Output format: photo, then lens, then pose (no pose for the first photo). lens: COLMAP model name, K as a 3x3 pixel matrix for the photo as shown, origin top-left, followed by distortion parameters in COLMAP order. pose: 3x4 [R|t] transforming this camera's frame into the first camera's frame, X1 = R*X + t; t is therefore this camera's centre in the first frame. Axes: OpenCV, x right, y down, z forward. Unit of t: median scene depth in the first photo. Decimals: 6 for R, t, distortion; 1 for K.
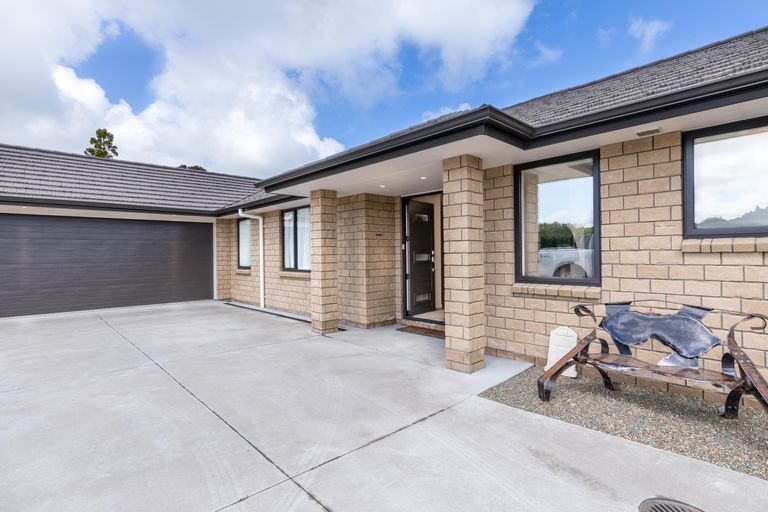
lens RADIAL K [[380.5, 0, 384.0], [0, 380.5, 256.0], [0, 0, 1]] dist [0.000589, 0.000088]
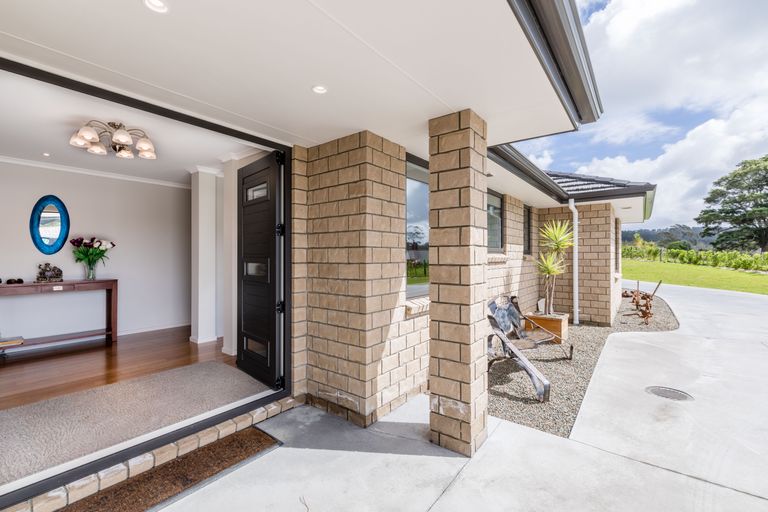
lens RADIAL K [[334.7, 0, 384.0], [0, 334.7, 256.0], [0, 0, 1]] dist [0.000453, 0.000341]
pose [[-0.152510, 0.011702, 0.988233, -0.466174], [0.009231, 0.999903, -0.010416, -0.024541], [-0.988259, 0.007534, -0.152603, 1.671361]]
